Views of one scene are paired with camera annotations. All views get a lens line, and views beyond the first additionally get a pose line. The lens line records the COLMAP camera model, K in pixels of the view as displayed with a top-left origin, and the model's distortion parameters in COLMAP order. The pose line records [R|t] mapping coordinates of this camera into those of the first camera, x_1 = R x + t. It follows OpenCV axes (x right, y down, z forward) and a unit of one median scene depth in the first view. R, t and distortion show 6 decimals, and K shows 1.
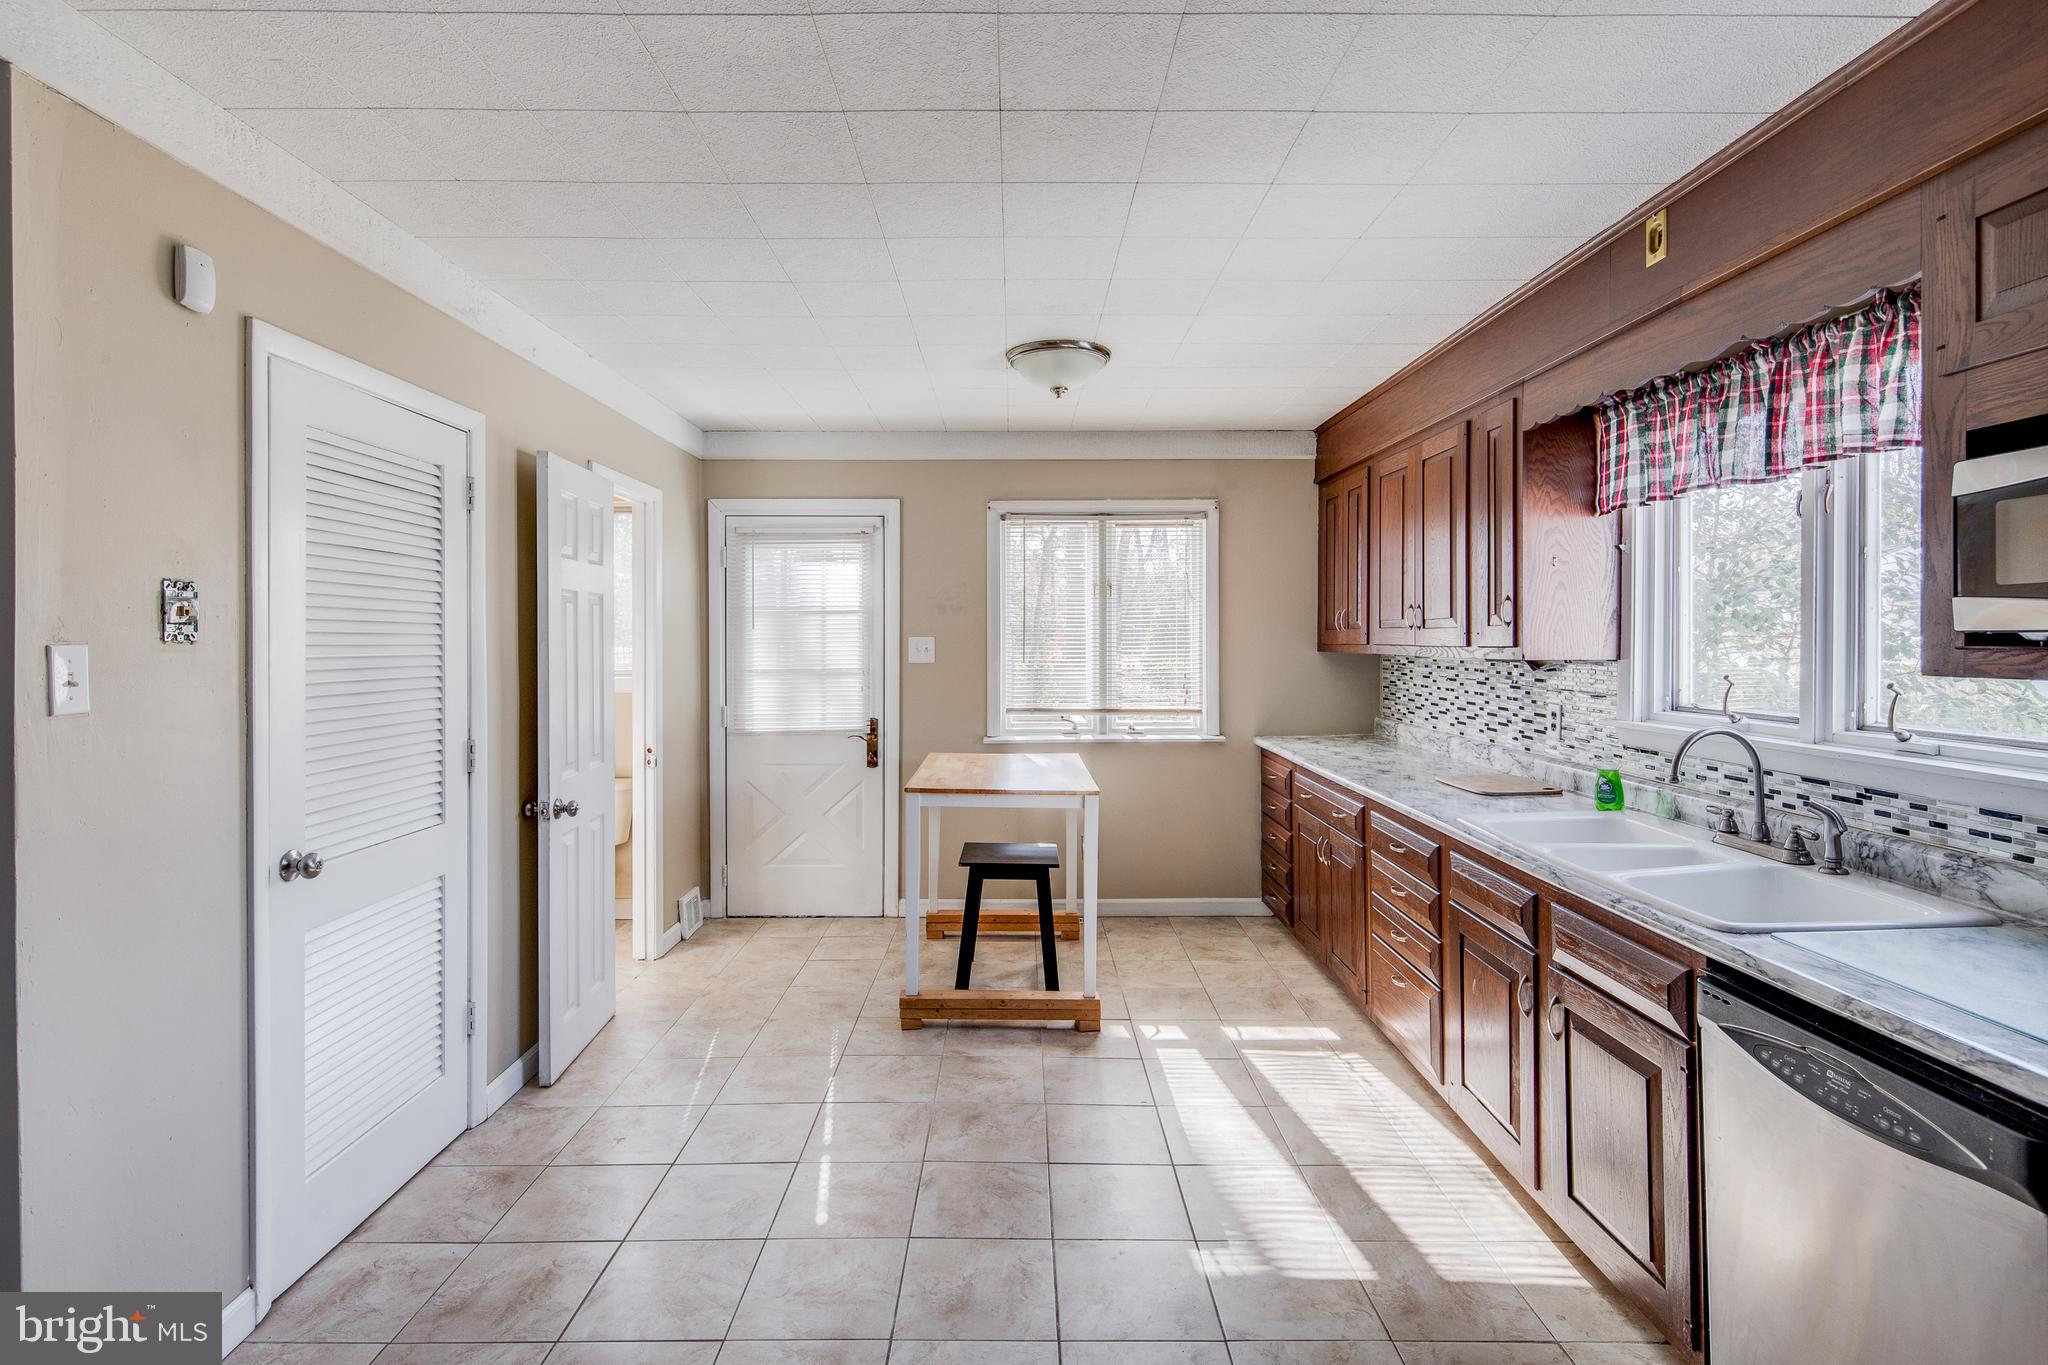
lens RADIAL K [[992.2, 0, 1024.8], [0, 992.2, 634.3], [0, 0, 1]] dist [0.001220, -0.002258]
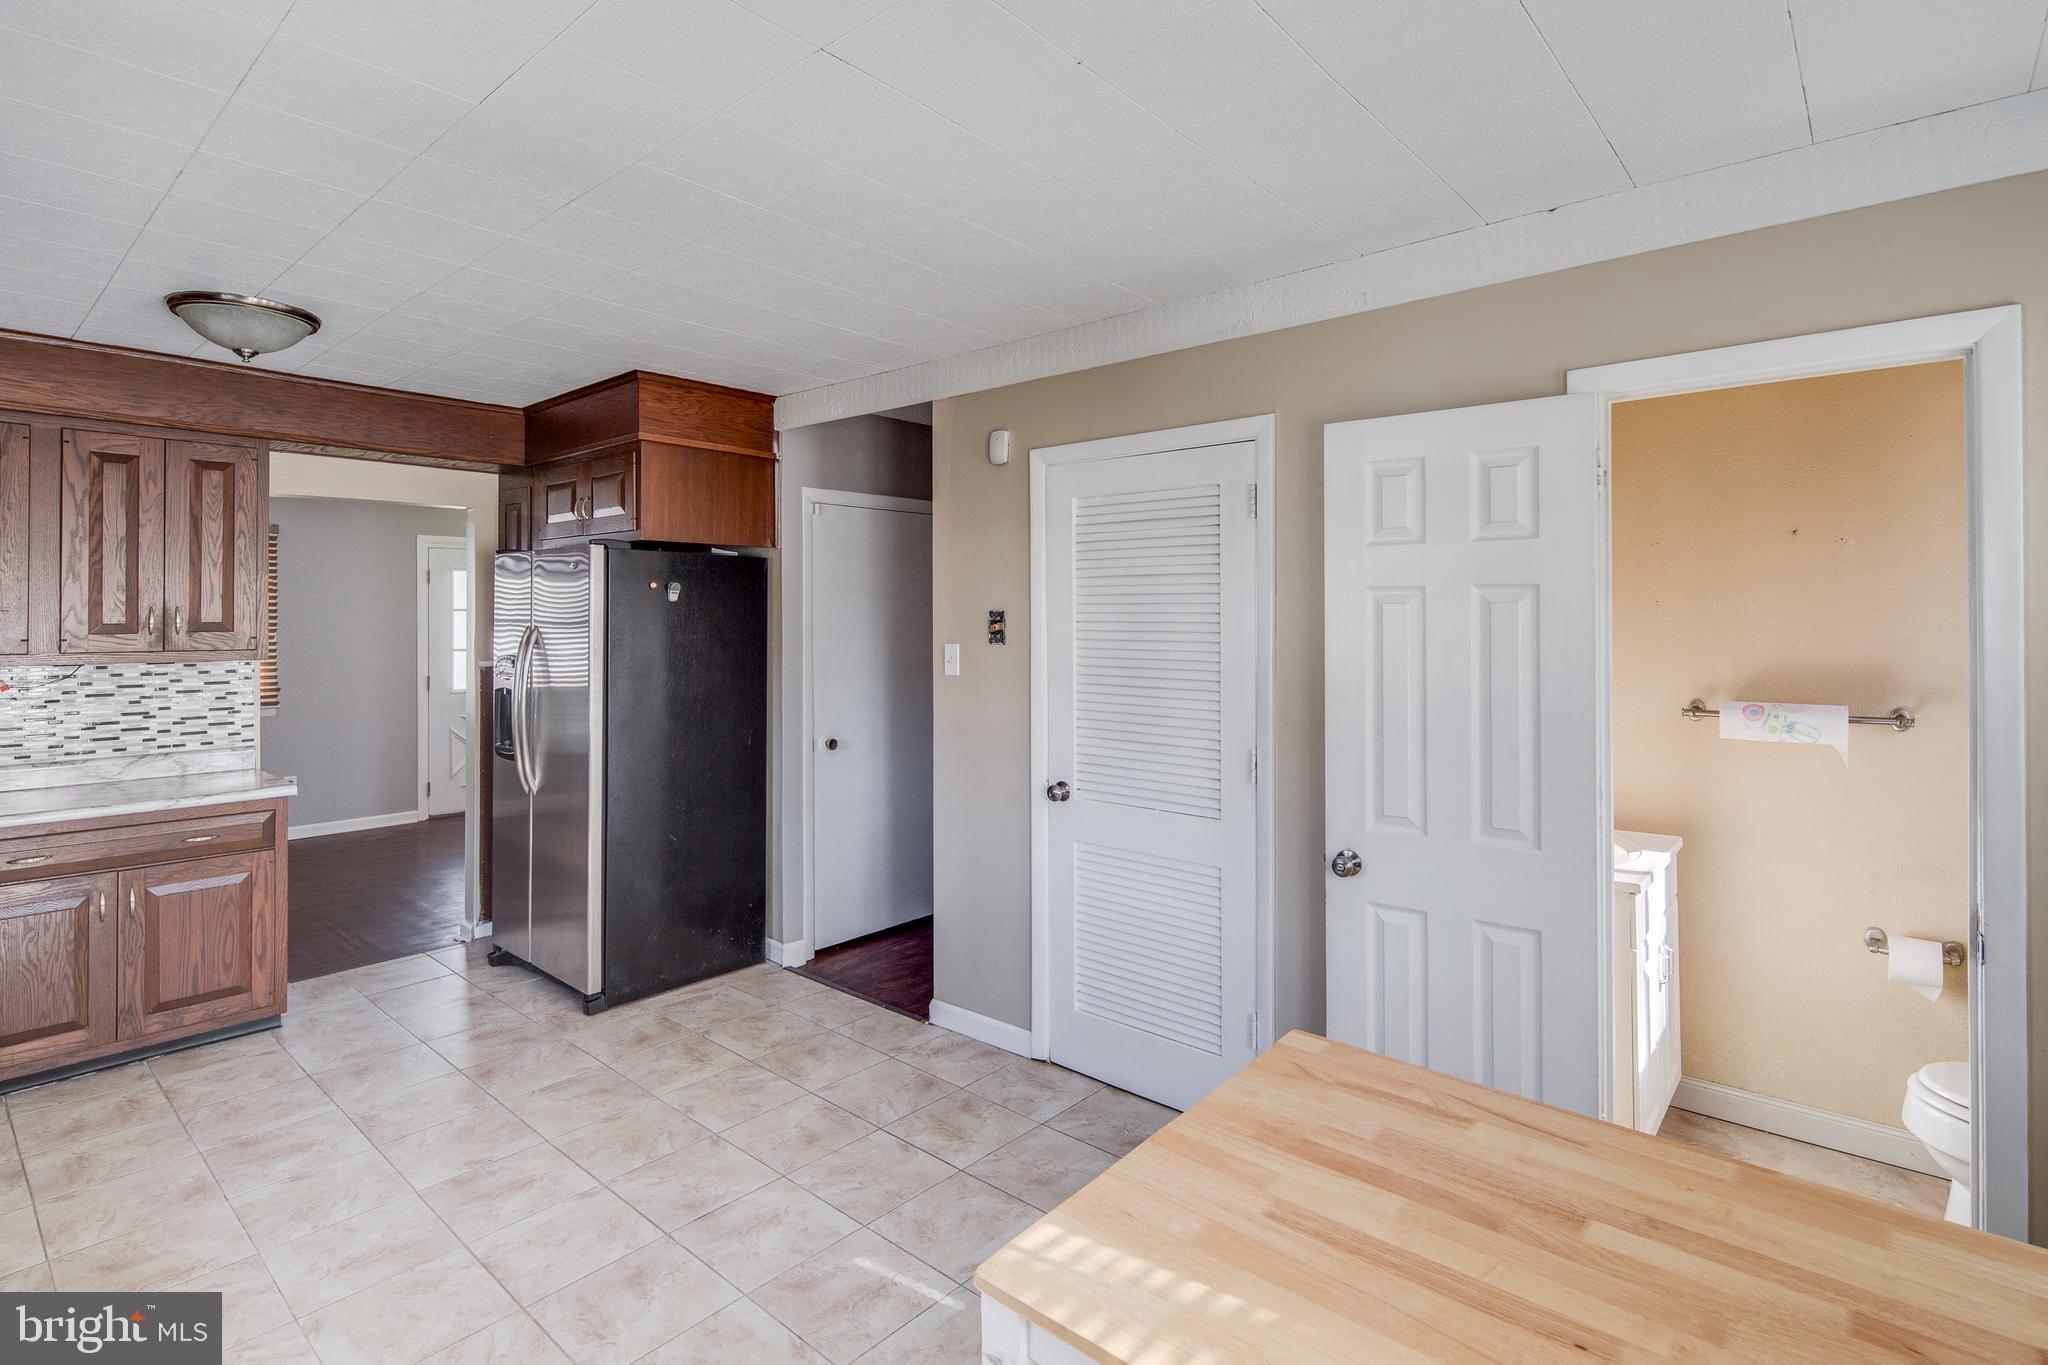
lens RADIAL K [[992.2, 0, 1024.8], [0, 992.2, 634.3], [0, 0, 1]] dist [0.001220, -0.002258]
pose [[-0.655731, -0.002071, -0.754991, 0.421217], [-0.001219, 0.999998, -0.001685, -0.006496], [0.754993, -0.000184, -0.655732, 1.828353]]
